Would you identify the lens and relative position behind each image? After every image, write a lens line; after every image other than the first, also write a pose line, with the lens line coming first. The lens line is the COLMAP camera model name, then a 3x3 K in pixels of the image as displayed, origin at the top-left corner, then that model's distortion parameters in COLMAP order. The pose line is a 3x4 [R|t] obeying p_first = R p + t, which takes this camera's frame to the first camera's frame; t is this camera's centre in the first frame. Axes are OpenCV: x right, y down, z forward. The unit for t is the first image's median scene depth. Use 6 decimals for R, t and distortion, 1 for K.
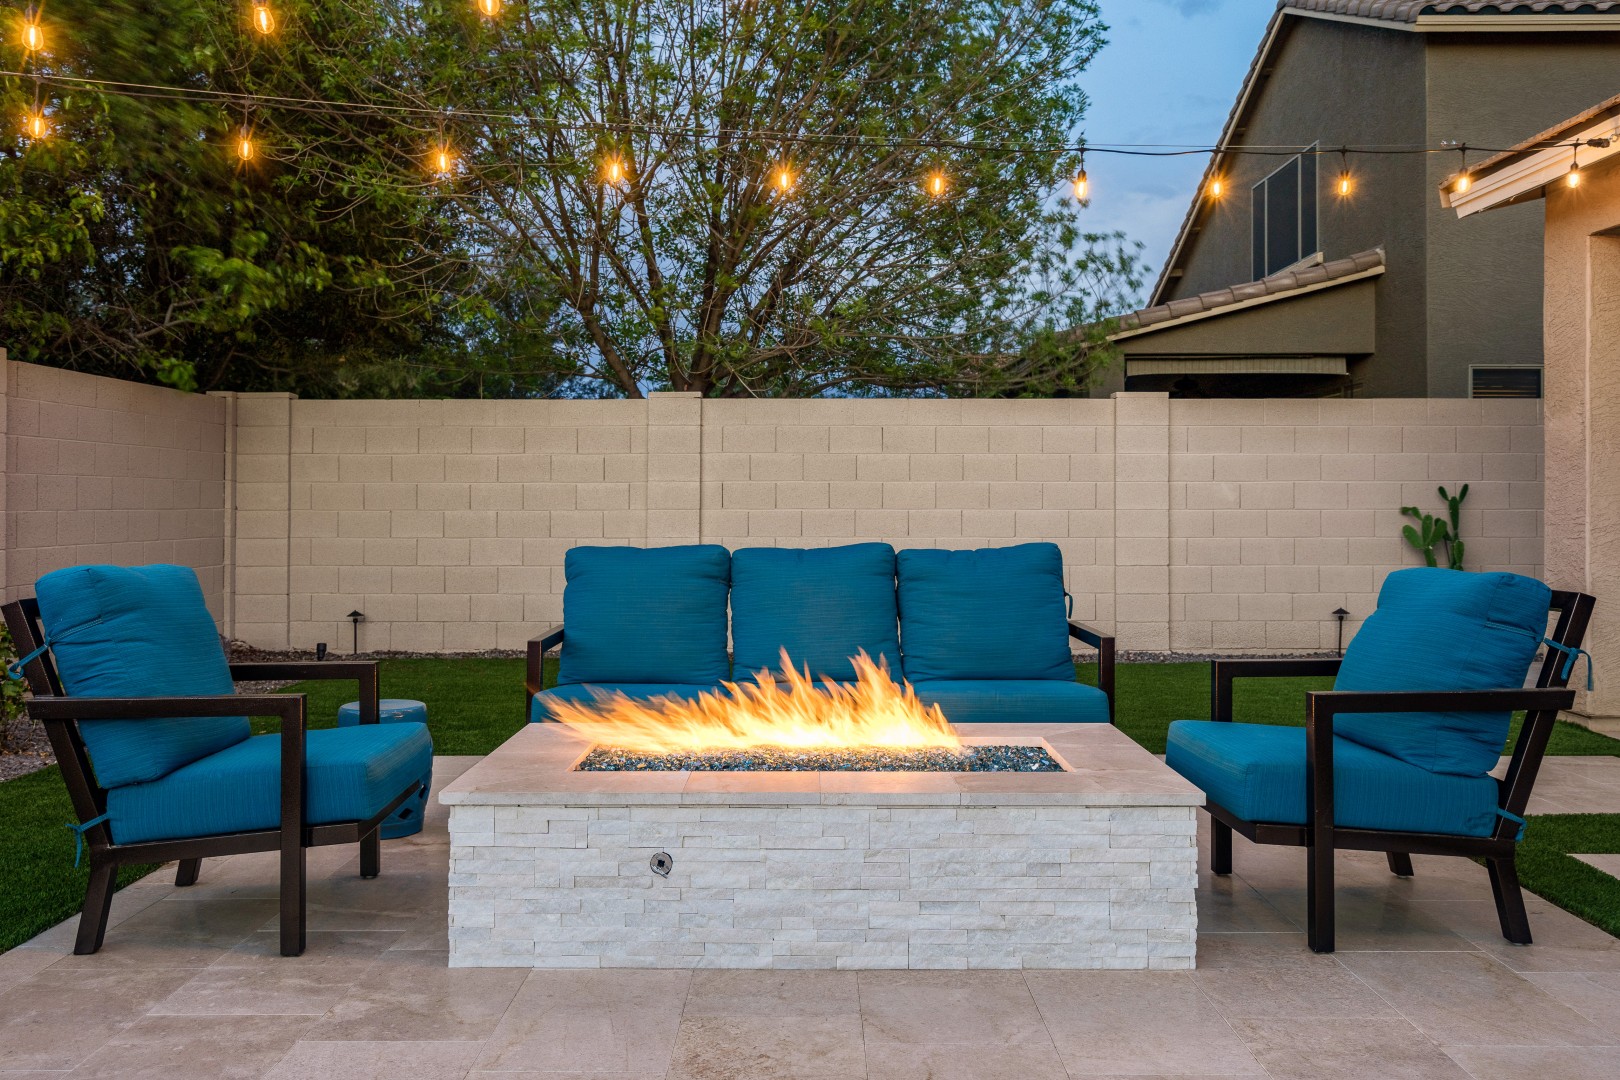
lens RADIAL K [[1319.0, 0, 813.2], [0, 1319.0, 483.3], [0, 0, 1]] dist [0.007599, 0.004437]
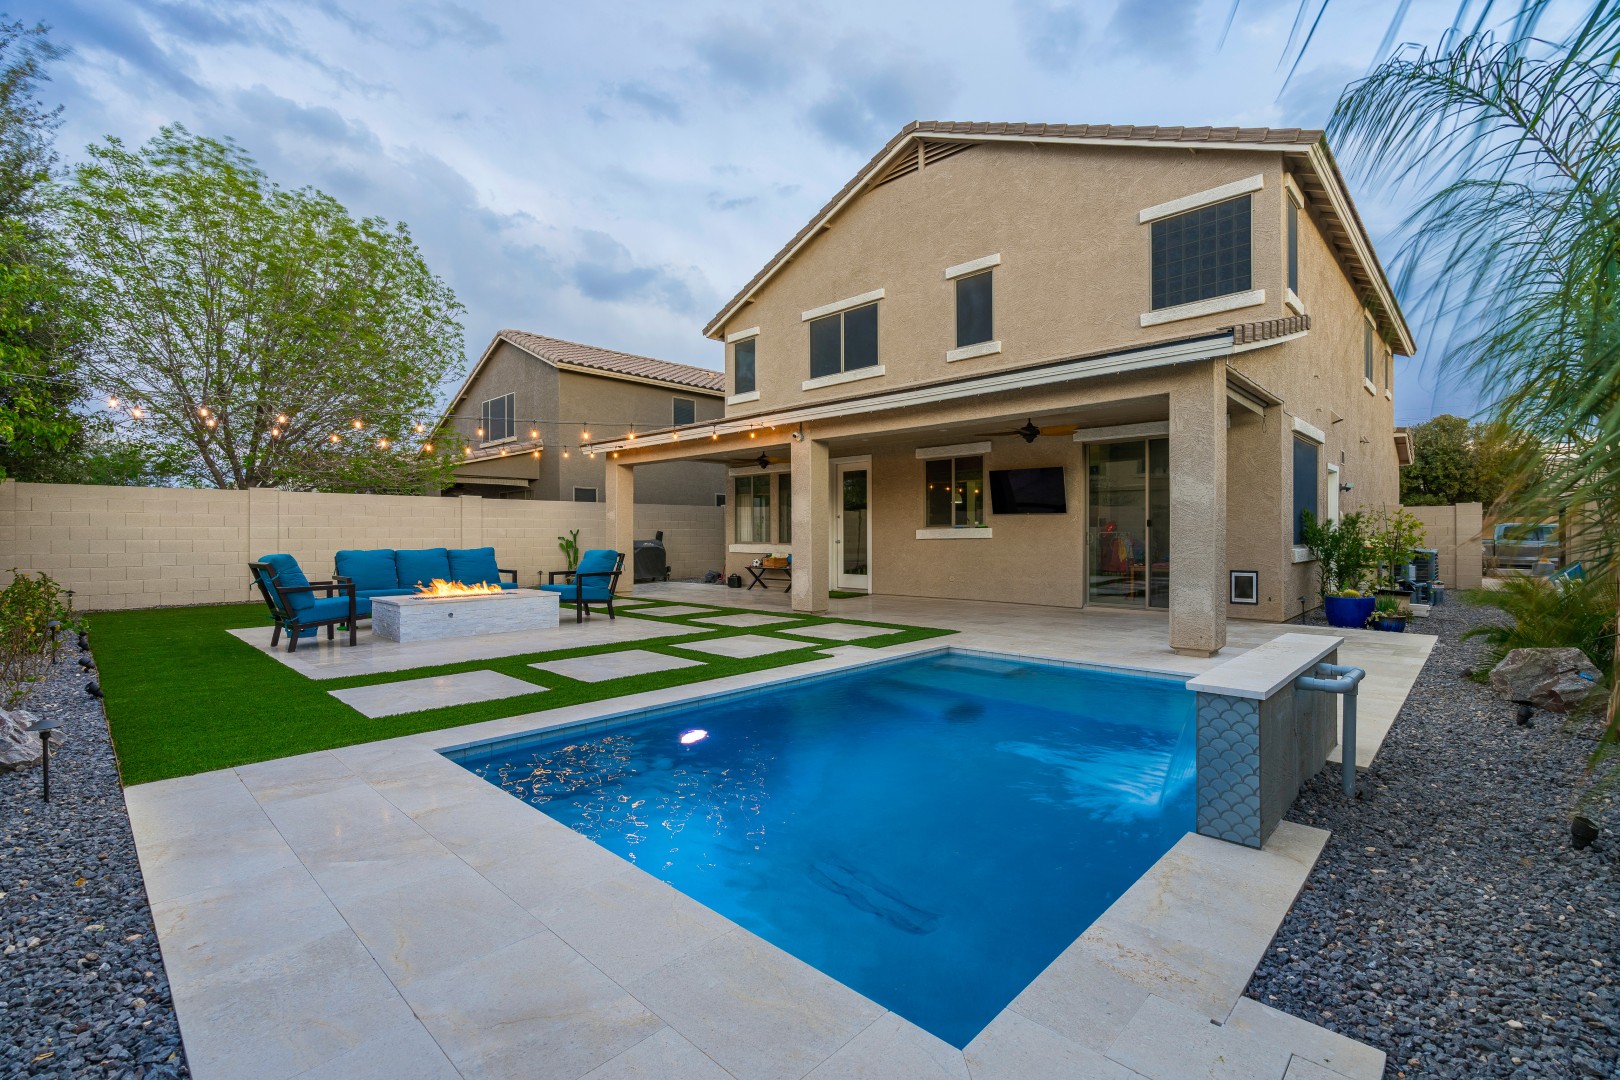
lens RADIAL K [[719.6, 0, 810.0], [0, 719.6, 540.0], [0, 0, 1]] dist [-0.001002, -0.000219]
pose [[0.682846, -0.010980, 0.730480, -0.370828], [-0.004878, 0.999796, 0.019588, -0.009838], [-0.730546, -0.016939, 0.682653, -0.553123]]
